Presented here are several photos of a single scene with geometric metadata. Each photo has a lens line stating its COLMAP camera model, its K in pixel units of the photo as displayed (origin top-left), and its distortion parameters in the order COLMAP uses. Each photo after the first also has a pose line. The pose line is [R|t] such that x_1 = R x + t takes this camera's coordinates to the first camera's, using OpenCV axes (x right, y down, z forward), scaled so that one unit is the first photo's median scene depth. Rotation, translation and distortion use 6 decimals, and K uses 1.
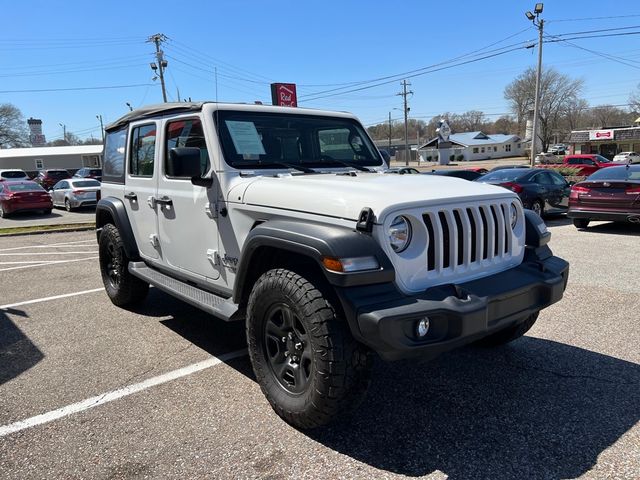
lens RADIAL K [[505.0, 0, 320.0], [0, 505.0, 240.0], [0, 0, 1]] dist [0.022065, -0.007927]
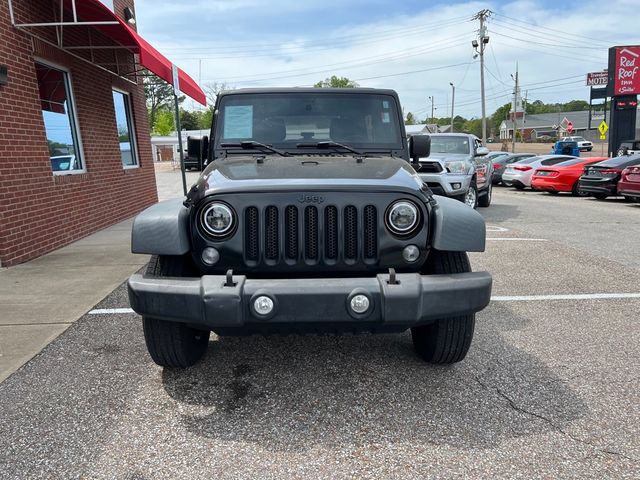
lens RADIAL K [[496.4, 0, 303.6], [0, 496.4, 240.2], [0, 0, 1]] dist [0.042389, -0.043481]
pose [[0.768504, 0.129533, -0.626597, 0.105031], [-0.101022, 0.991575, 0.081082, -0.004544], [0.631820, 0.000988, 0.775114, 0.024567]]
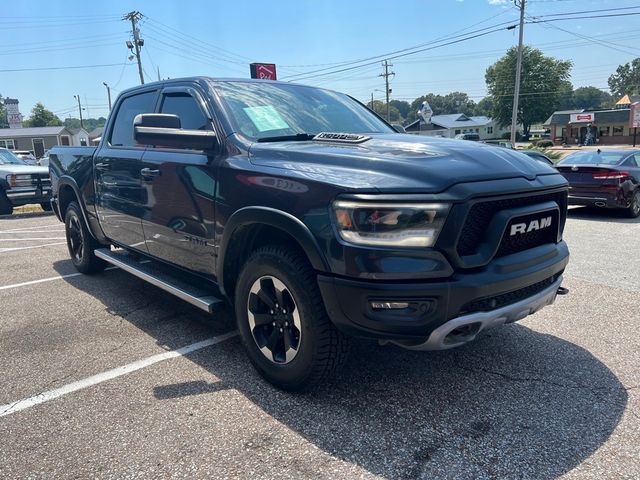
lens RADIAL K [[501.0, 0, 314.9], [0, 501.0, 236.9], [0, 0, 1]] dist [0.034901, -0.038458]
pose [[0.999835, -0.000103, 0.018158, 0.014854], [-0.000463, 0.999515, 0.031124, -0.003614], [-0.018152, -0.031127, 0.999351, 0.012557]]
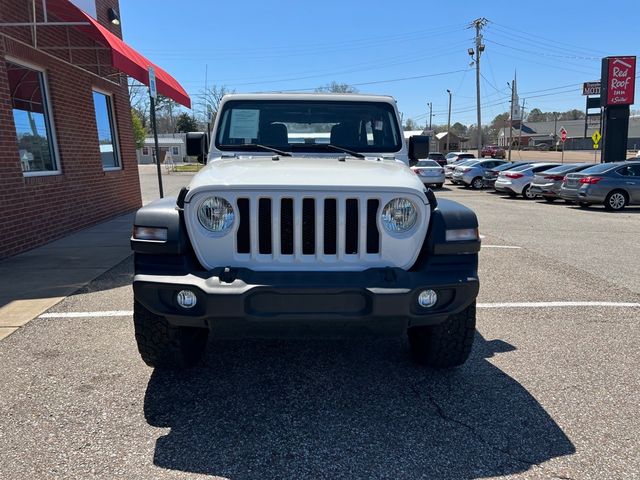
lens RADIAL K [[501.0, 0, 314.9], [0, 501.0, 236.9], [0, 0, 1]] dist [0.034901, -0.038458]
pose [[0.778610, 0.128145, -0.614284, 0.118952], [-0.113711, 0.991533, 0.062714, -0.006471], [0.617119, 0.021021, 0.786589, 0.035823]]
